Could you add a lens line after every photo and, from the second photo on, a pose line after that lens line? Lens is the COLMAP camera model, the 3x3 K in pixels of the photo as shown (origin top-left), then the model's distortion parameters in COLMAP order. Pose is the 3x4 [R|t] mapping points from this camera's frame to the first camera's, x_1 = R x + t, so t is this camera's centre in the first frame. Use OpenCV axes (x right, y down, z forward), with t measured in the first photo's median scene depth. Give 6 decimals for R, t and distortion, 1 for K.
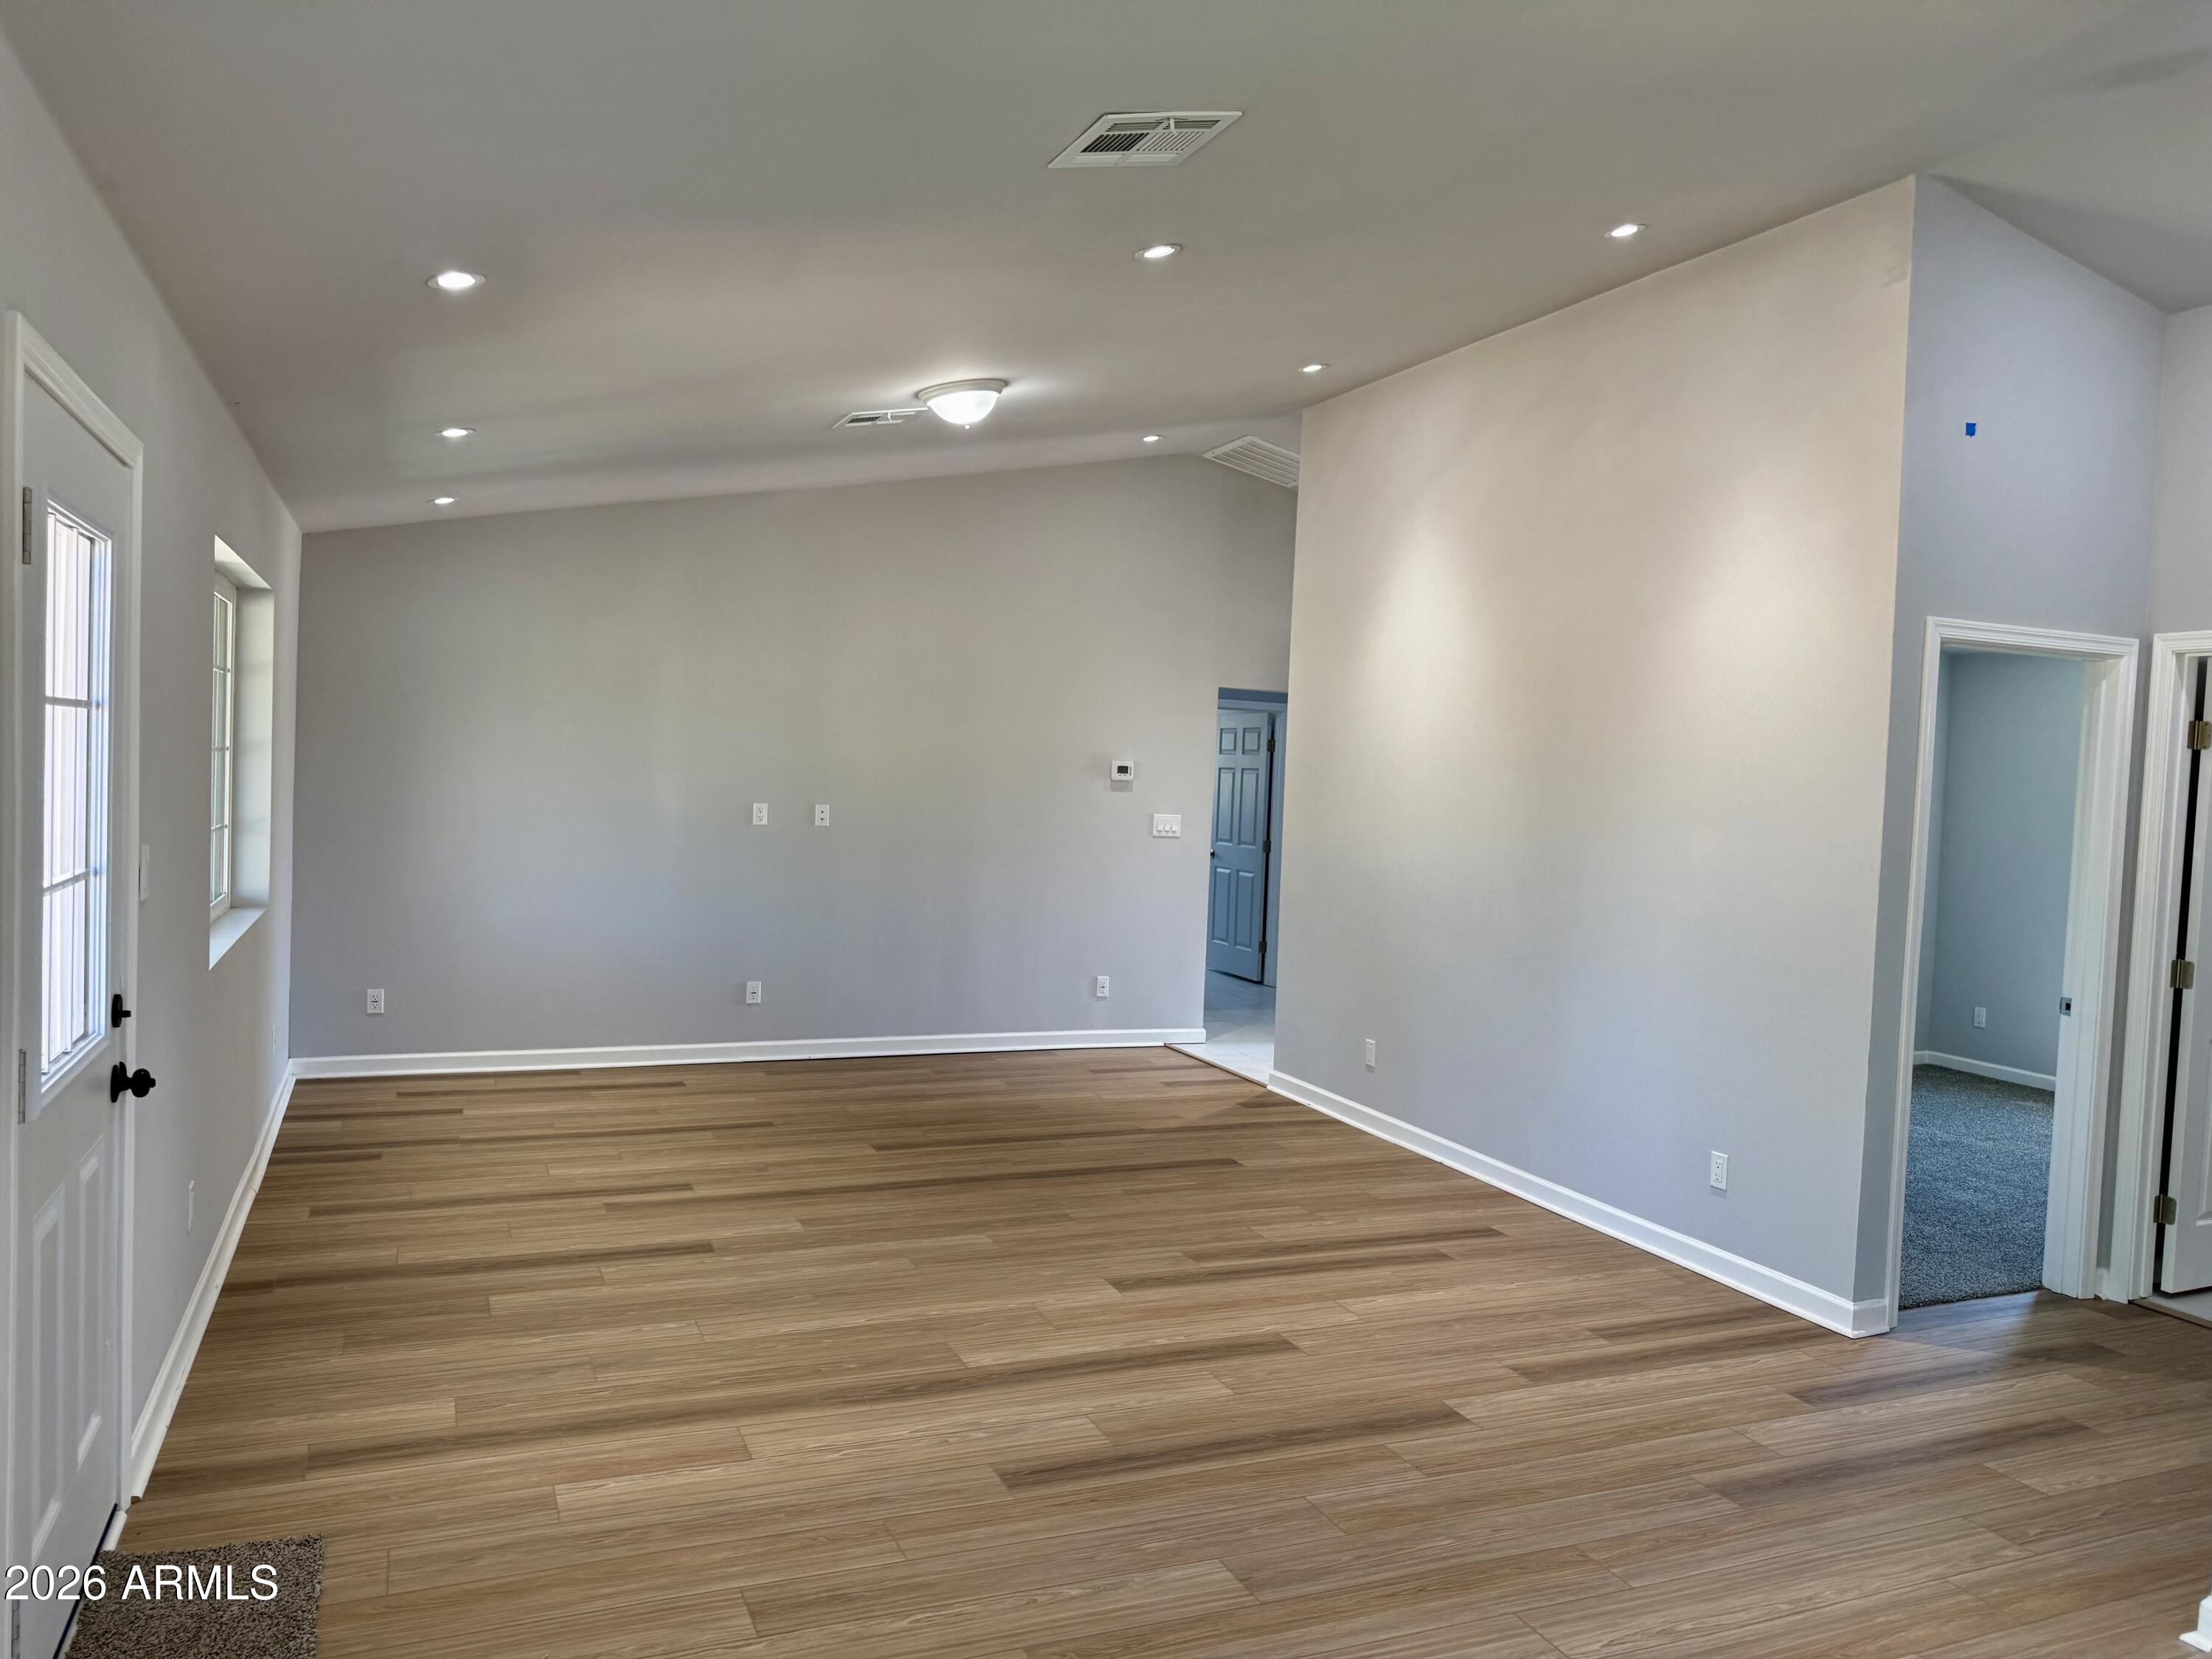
lens RADIAL K [[1558.2, 0, 1098.9], [0, 1558.2, 832.9], [0, 0, 1]] dist [0.103818, -0.143688]
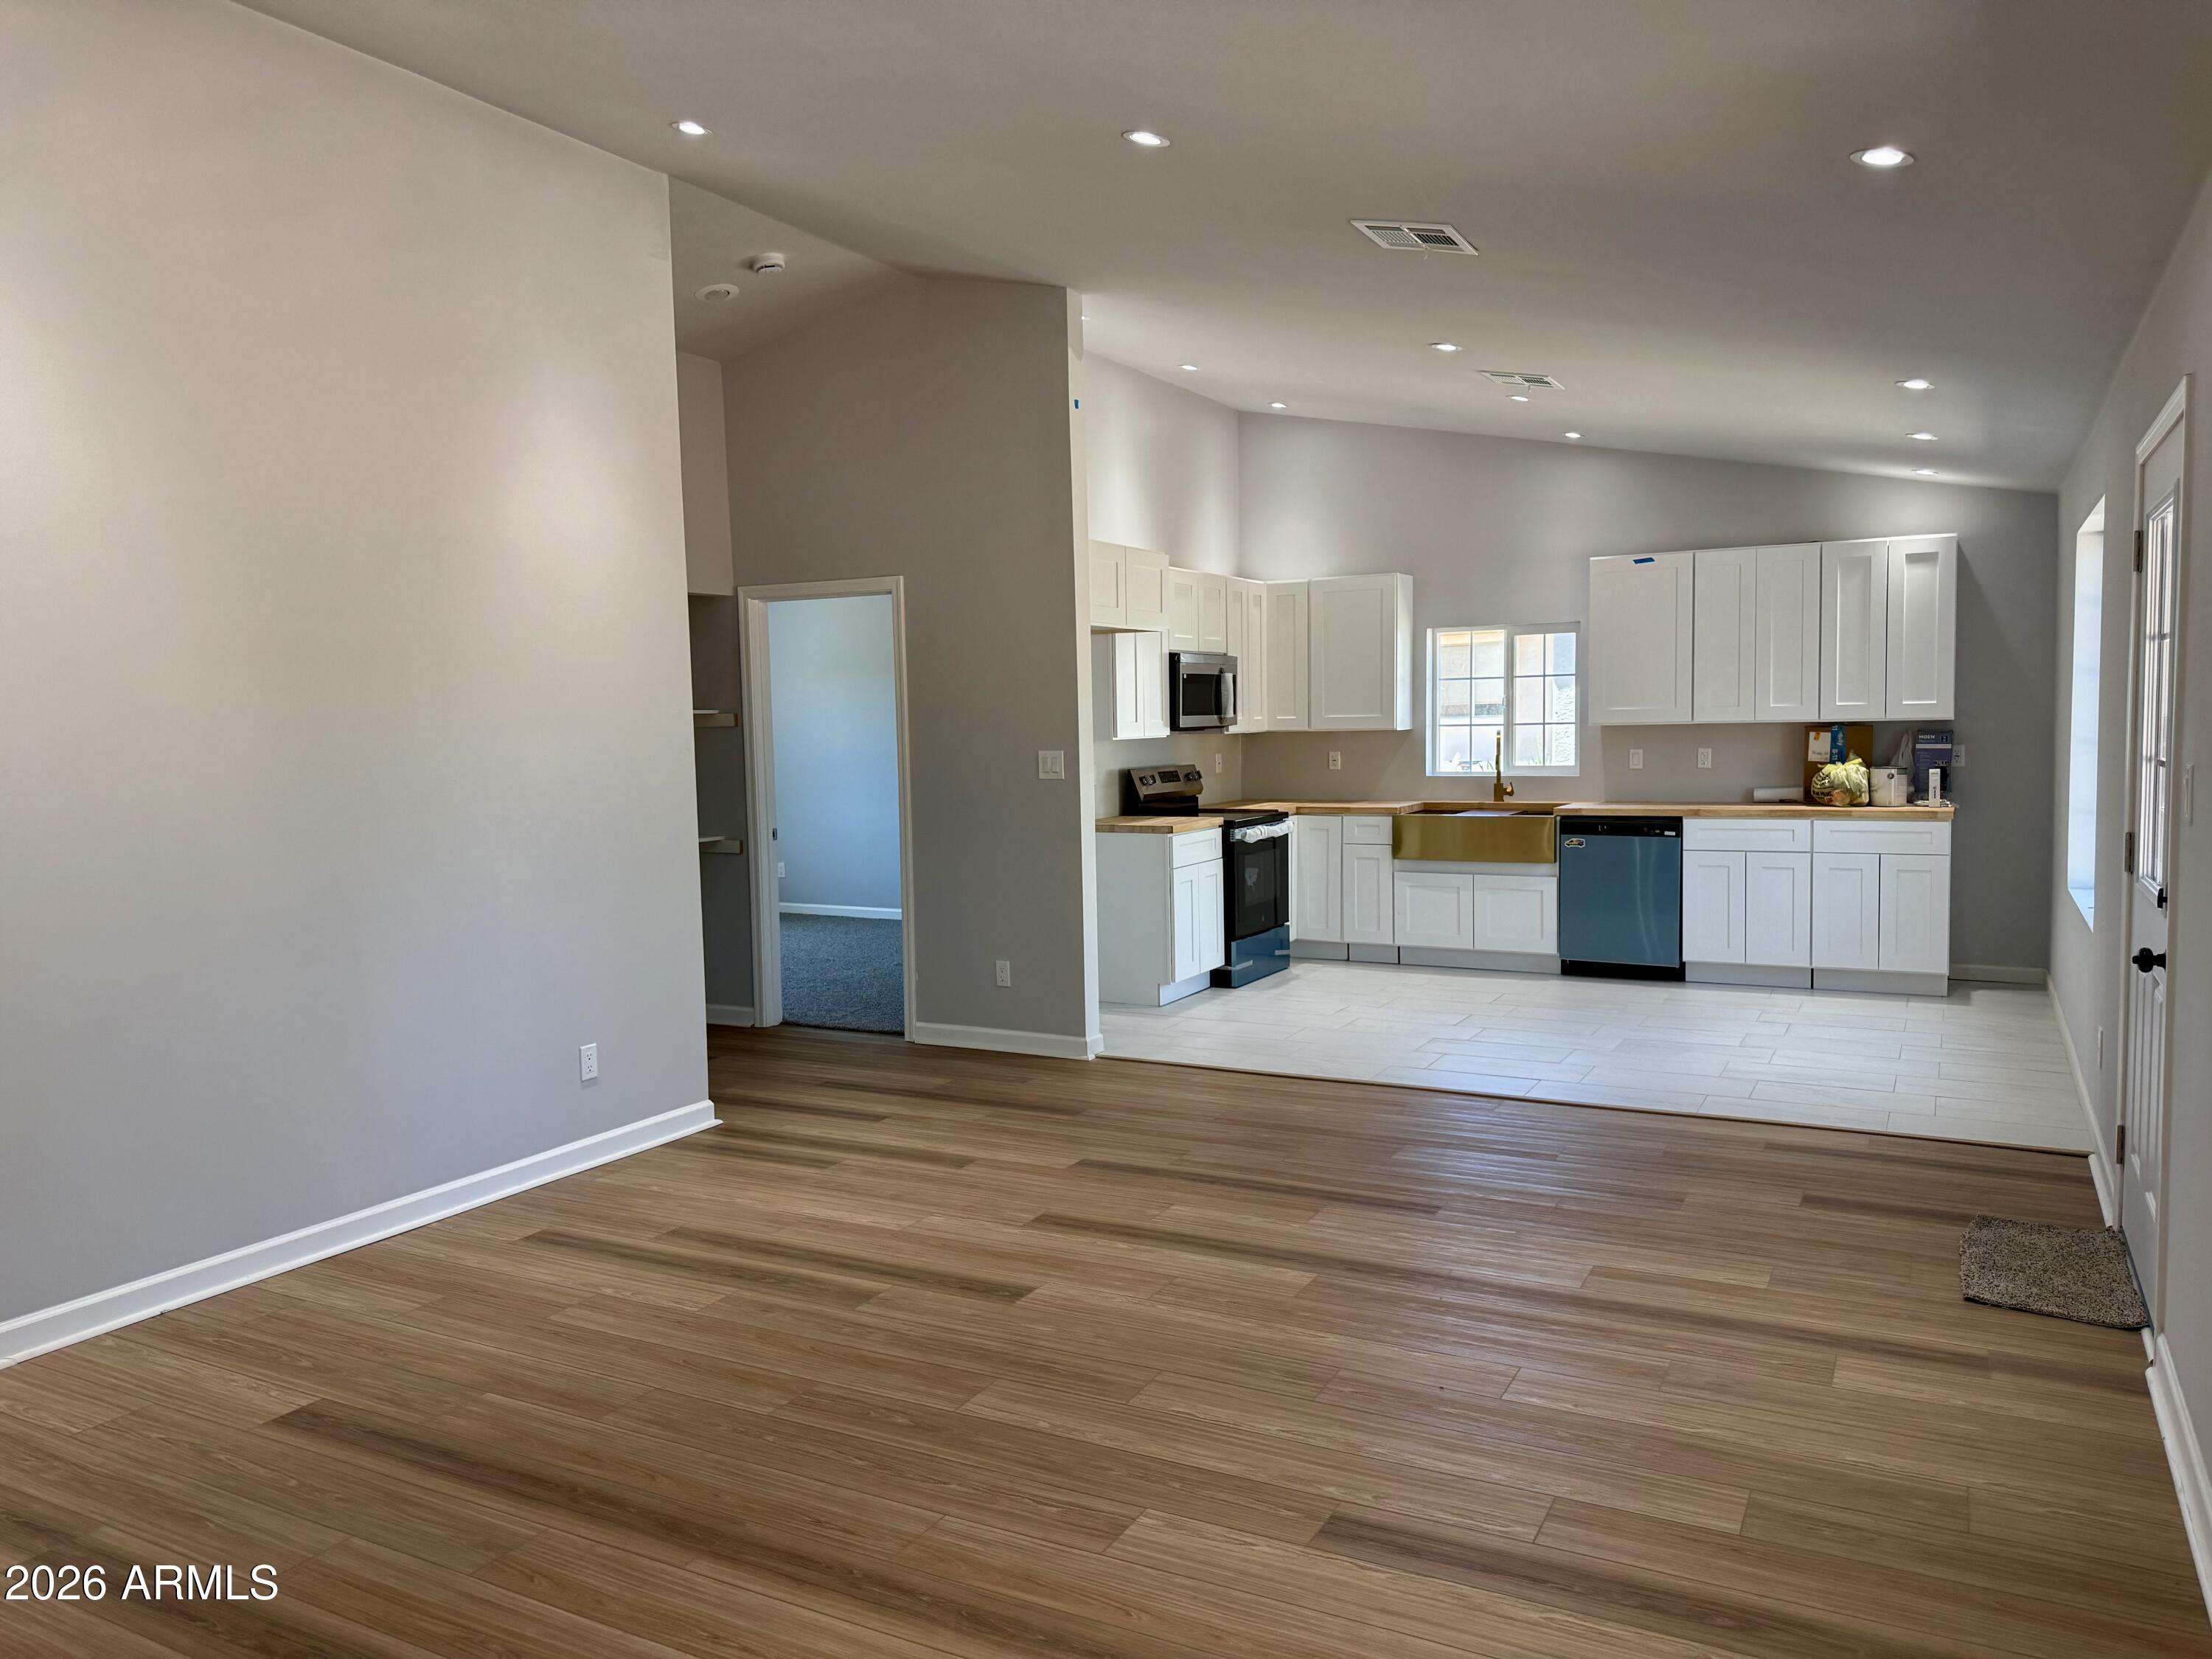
lens RADIAL K [[1558.2, 0, 1098.9], [0, 1558.2, 832.9], [0, 0, 1]] dist [0.103818, -0.143688]
pose [[-0.618170, -0.087881, 0.781117, -0.646647], [0.027023, 0.990767, 0.132853, -0.067662], [-0.785580, 0.103234, -0.610088, 1.444338]]
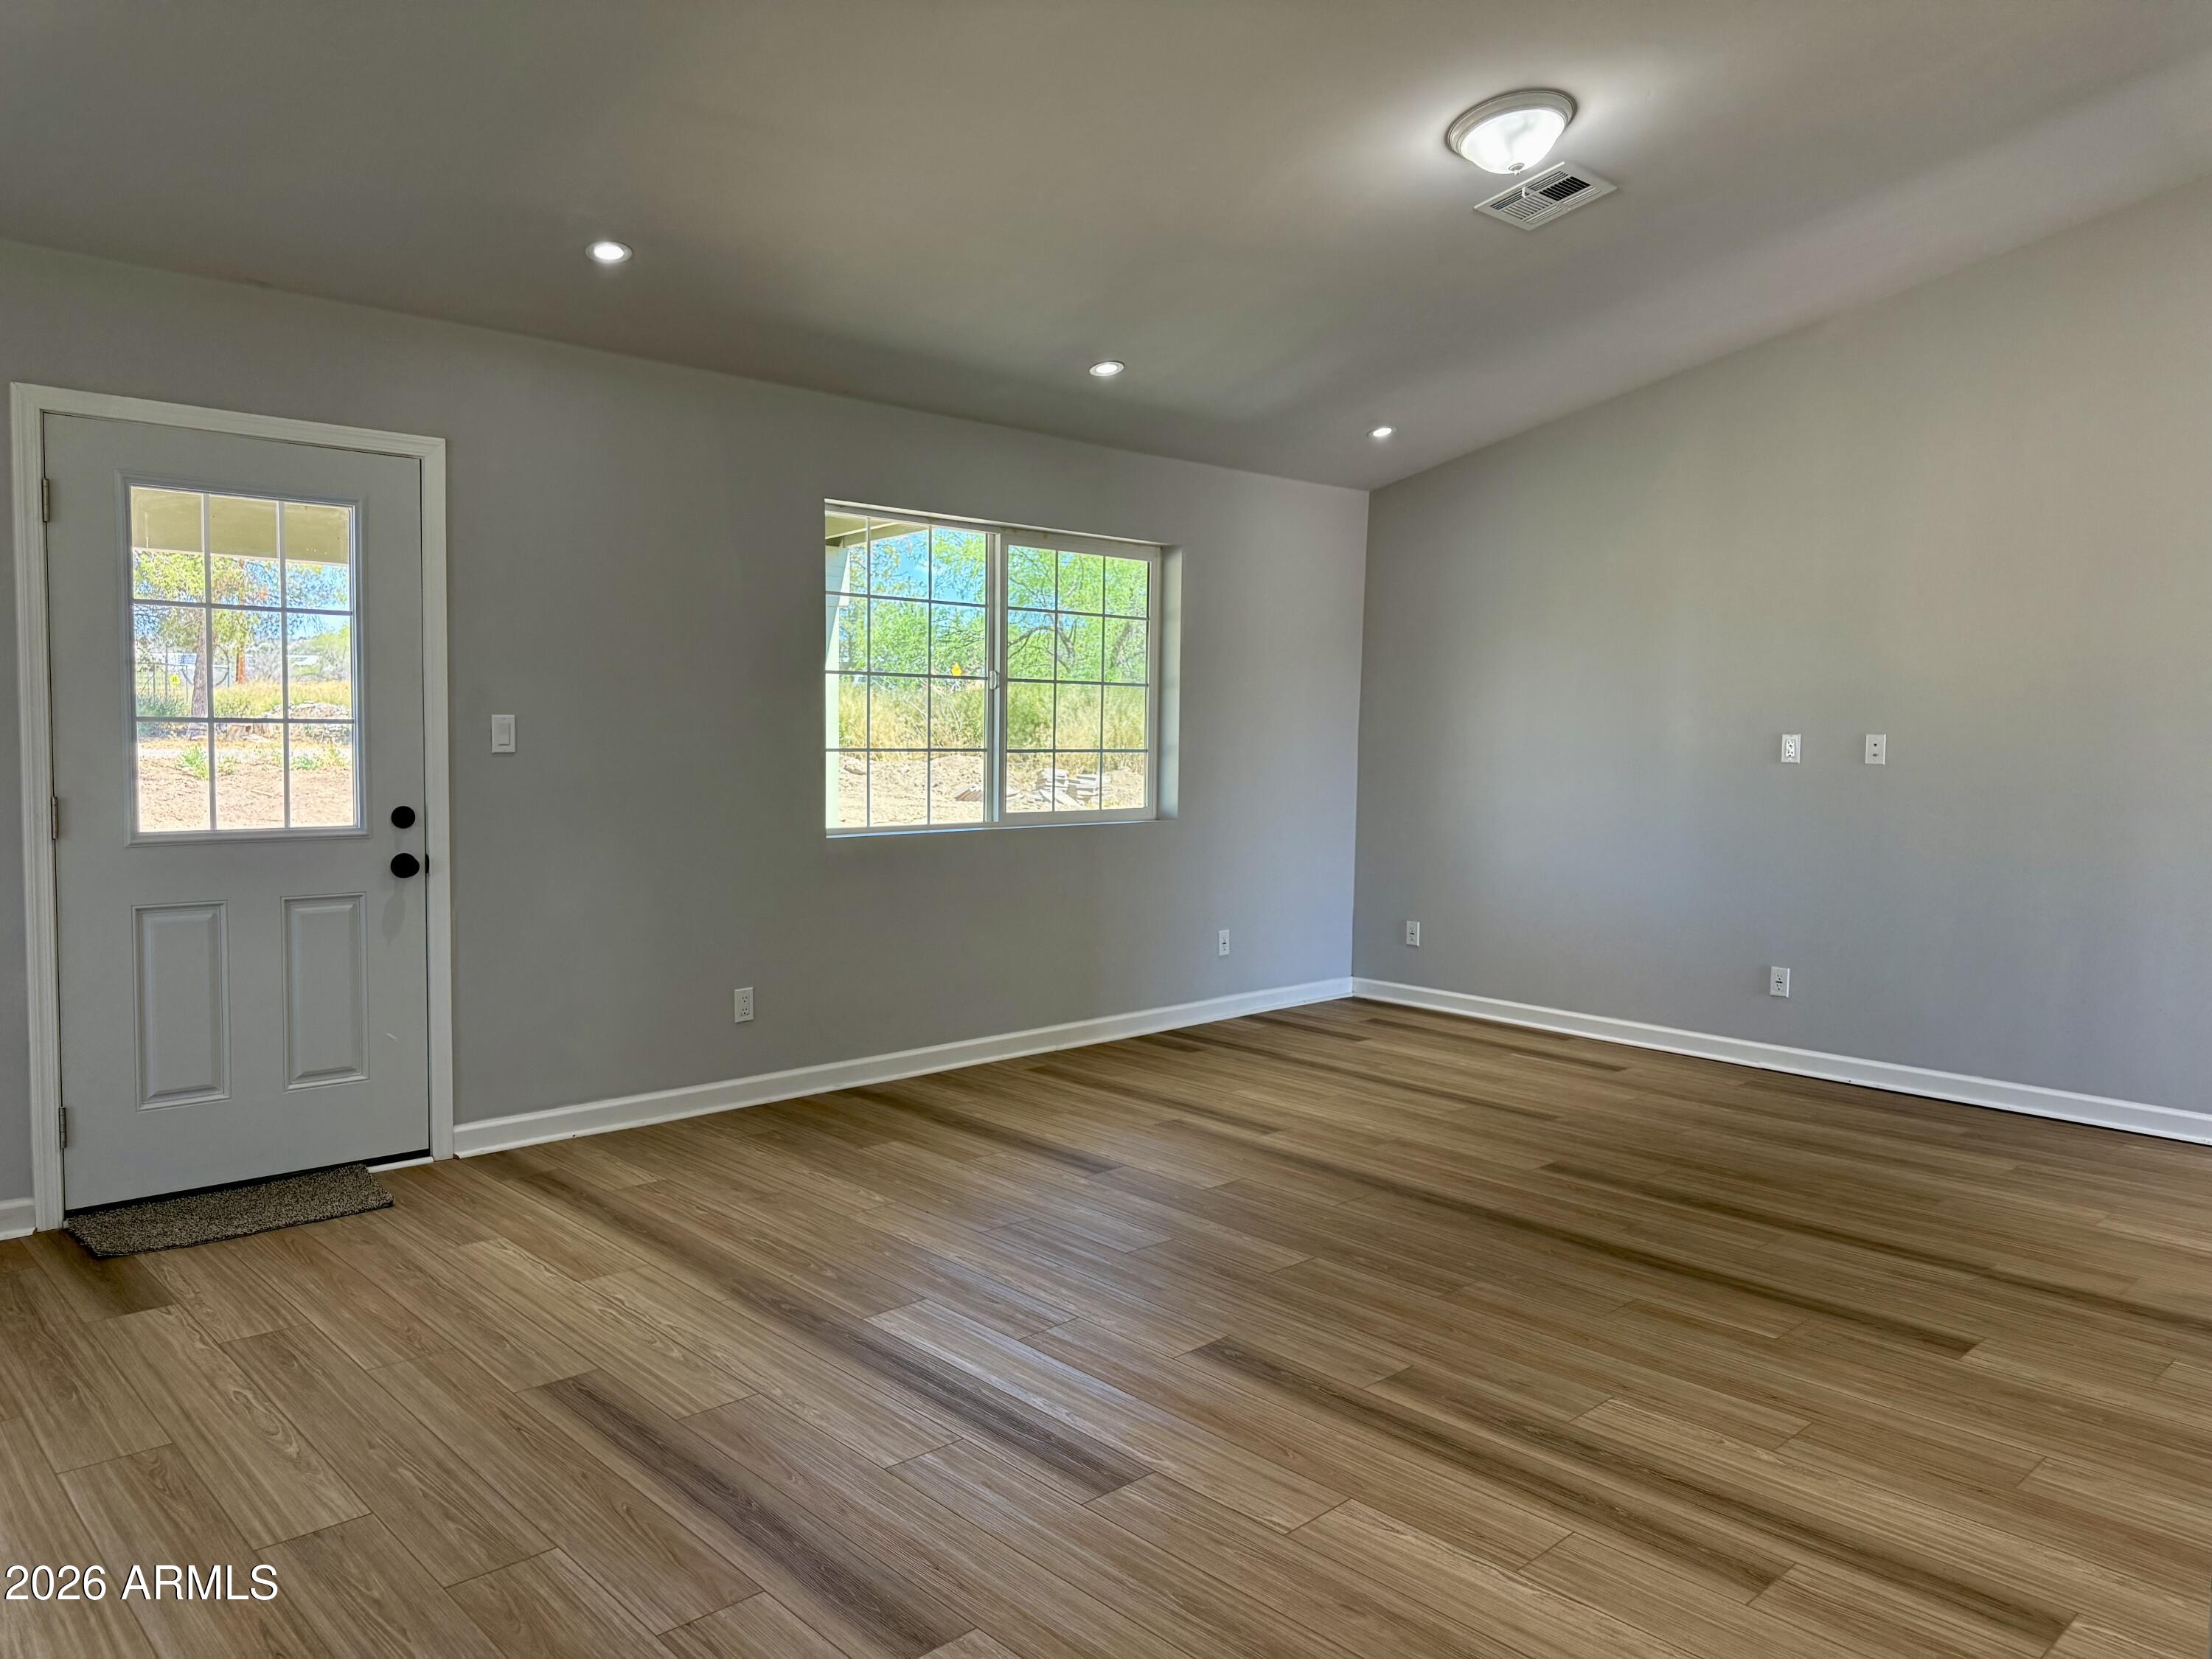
lens RADIAL K [[1558.2, 0, 1098.9], [0, 1558.2, 832.9], [0, 0, 1]] dist [0.103818, -0.143688]
pose [[0.344039, 0.033172, -0.938369, 0.647405], [-0.038735, 0.999026, 0.021115, 0.042809], [0.938156, 0.029083, 0.344989, 0.694805]]
